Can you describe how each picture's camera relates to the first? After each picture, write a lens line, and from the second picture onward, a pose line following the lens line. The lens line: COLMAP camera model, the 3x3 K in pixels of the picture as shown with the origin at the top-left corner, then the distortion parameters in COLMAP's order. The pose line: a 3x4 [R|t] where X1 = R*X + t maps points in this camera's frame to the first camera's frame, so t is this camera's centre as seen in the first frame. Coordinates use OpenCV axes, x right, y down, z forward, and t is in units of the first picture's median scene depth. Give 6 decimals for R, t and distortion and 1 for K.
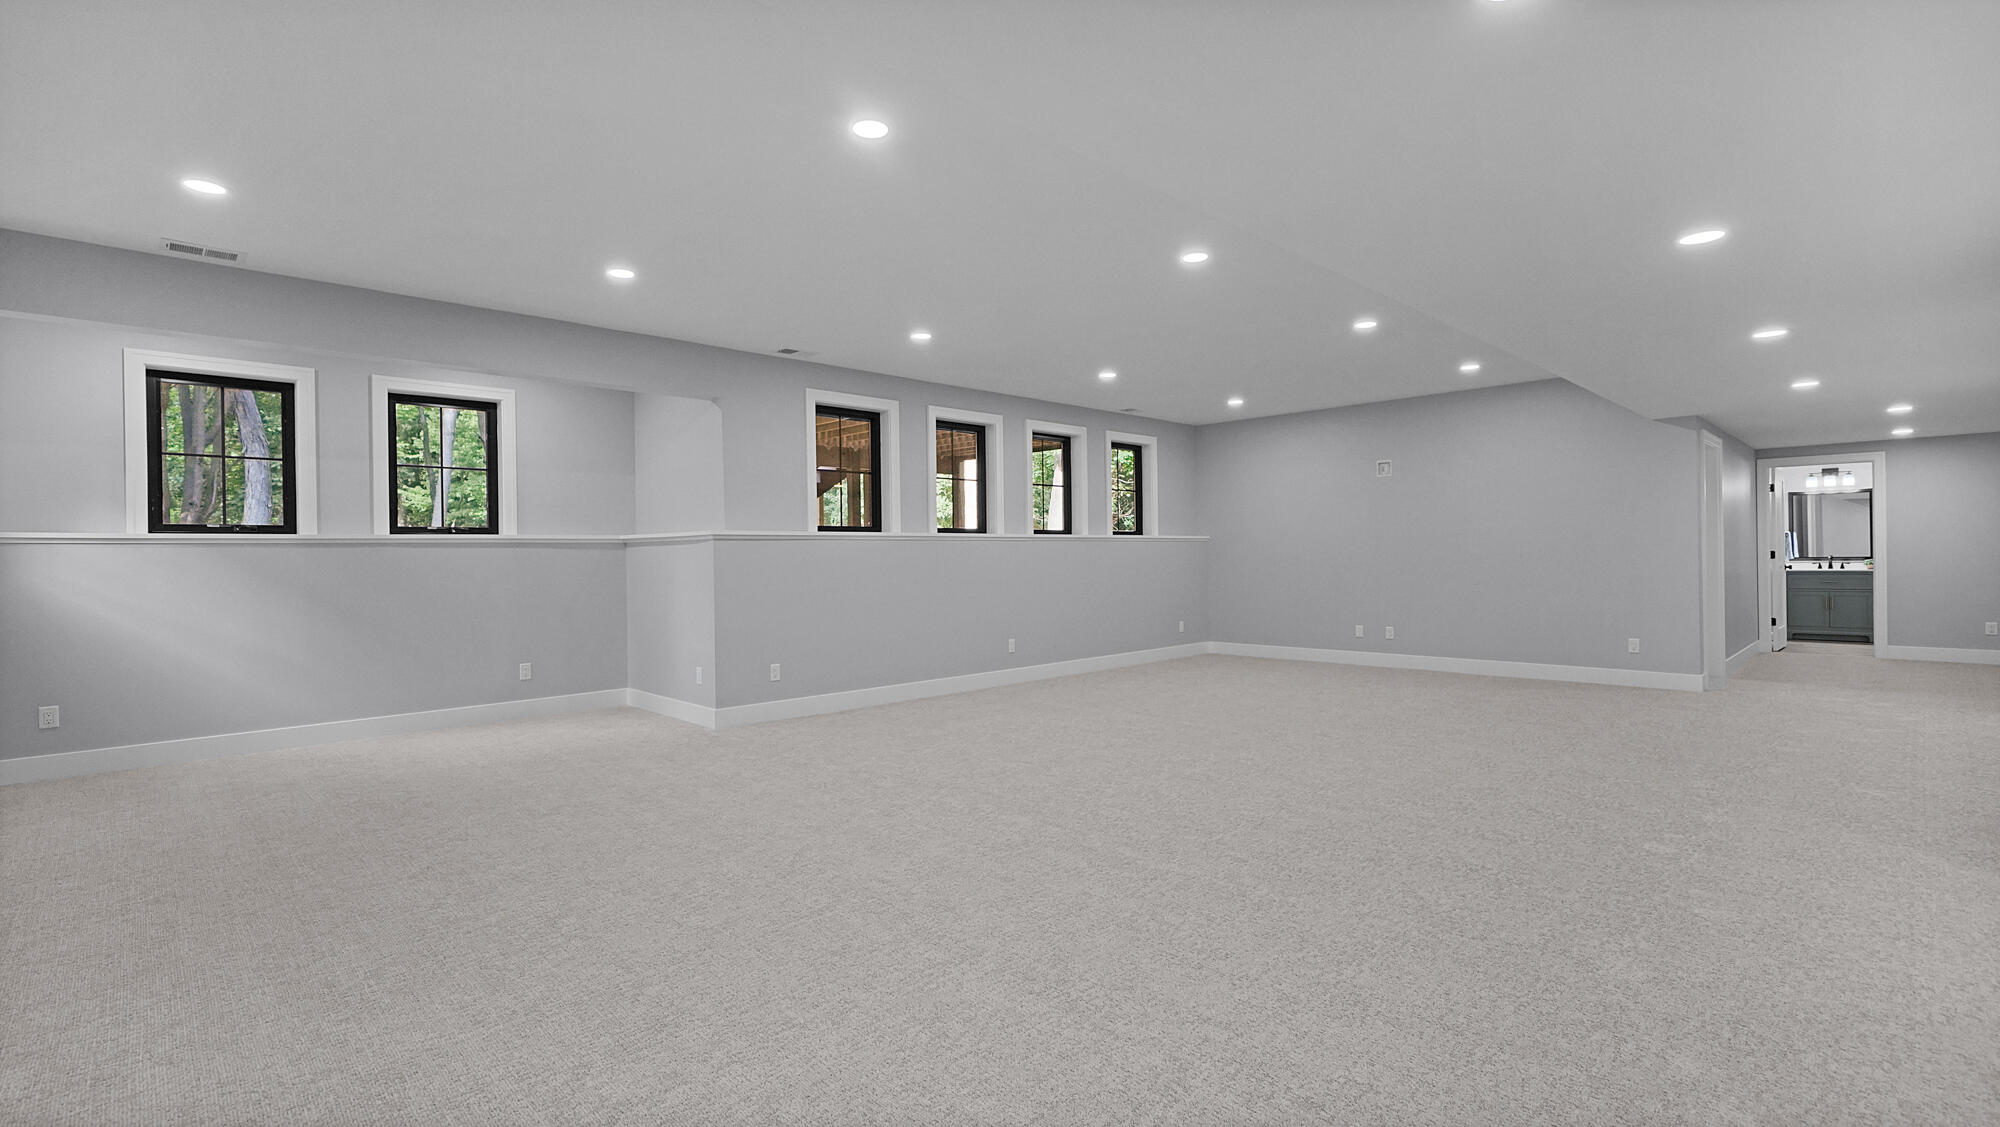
lens RADIAL K [[905.3, 0, 1004.3], [0, 905.3, 560.5], [0, 0, 1]] dist [0.002245, 0.000391]
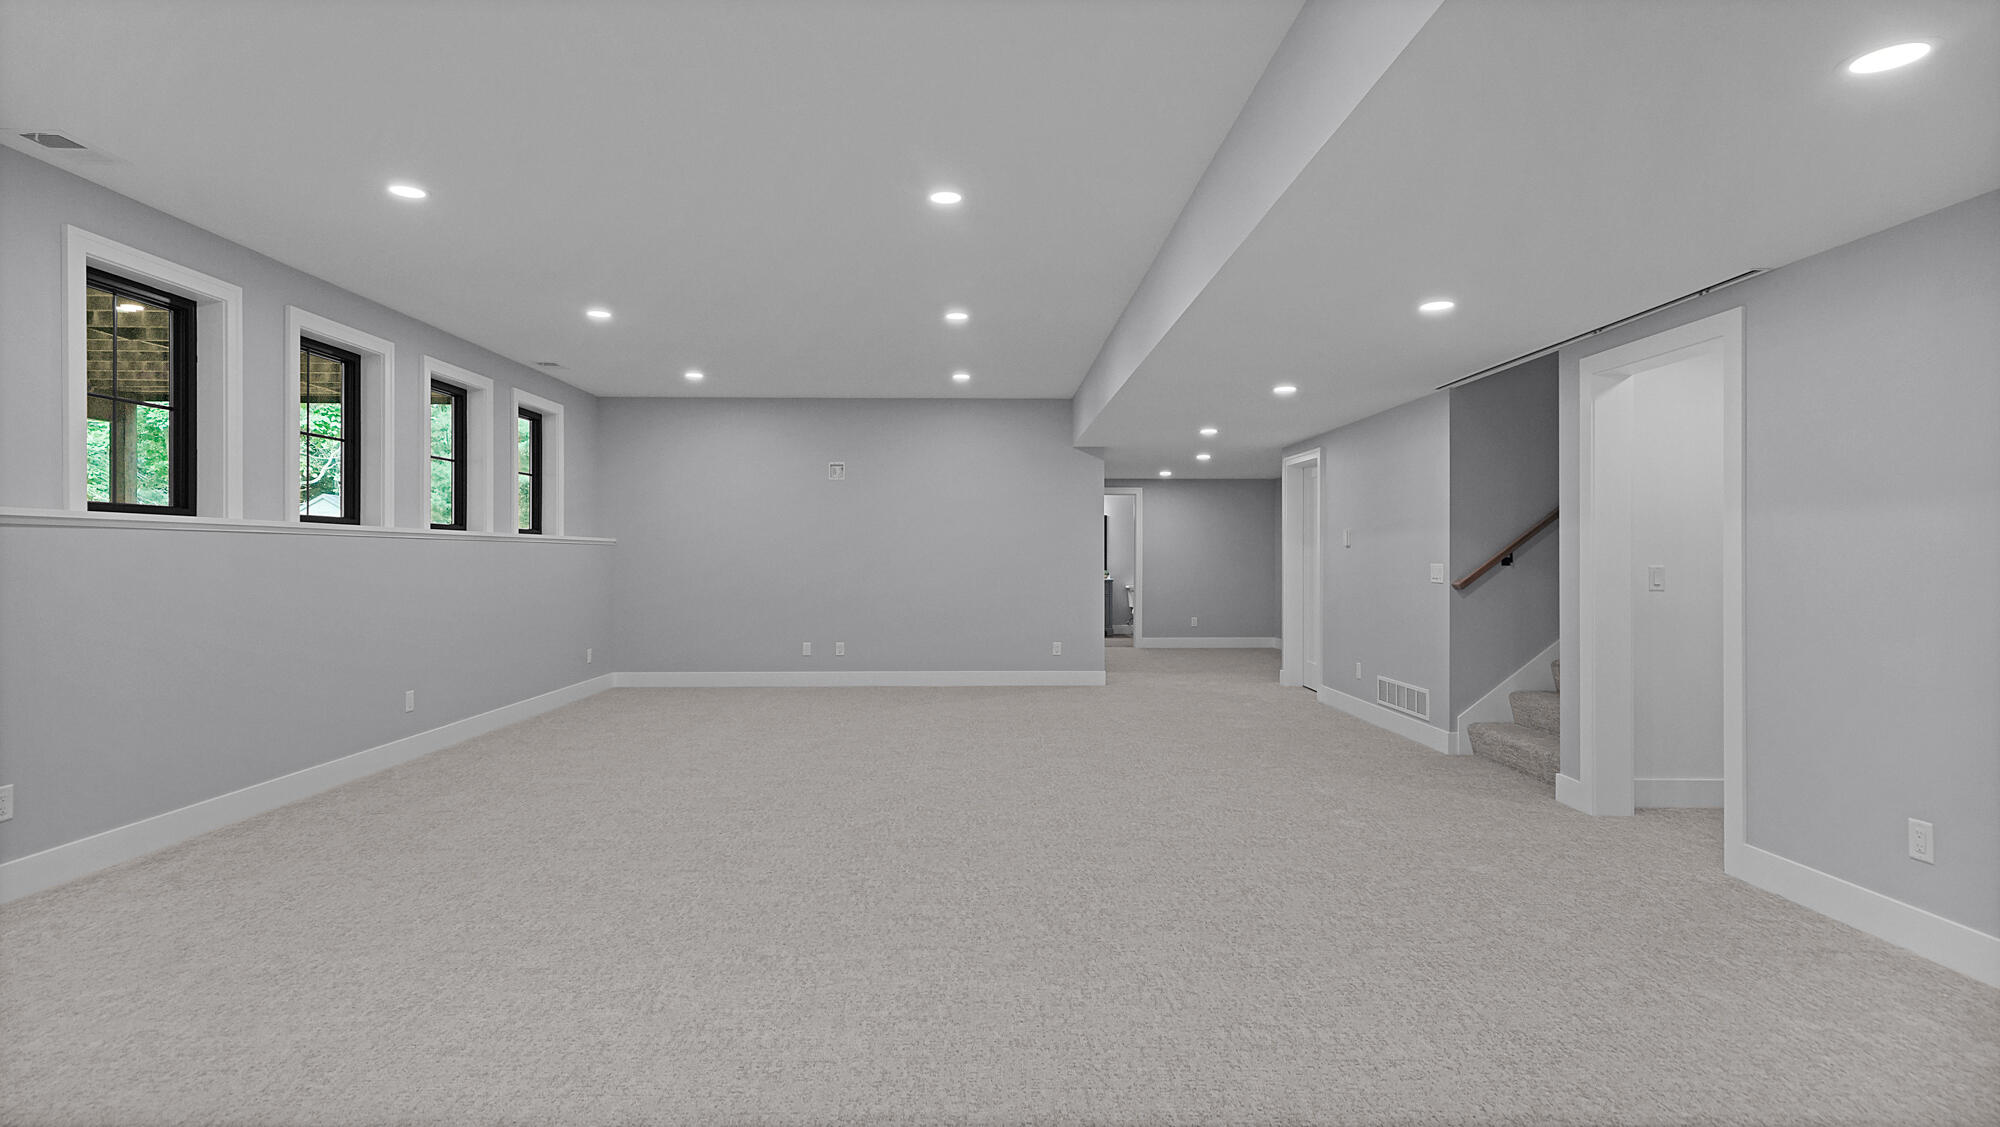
lens RADIAL K [[998.3, 0, 992.8], [0, 998.3, 554.3], [0, 0, 1]] dist [0.012028, 0.000657]
pose [[0.680004, 0.016095, 0.733032, -0.214918], [-0.006644, 0.999853, -0.015790, -0.001599], [-0.733178, 0.005867, 0.680011, 0.188229]]
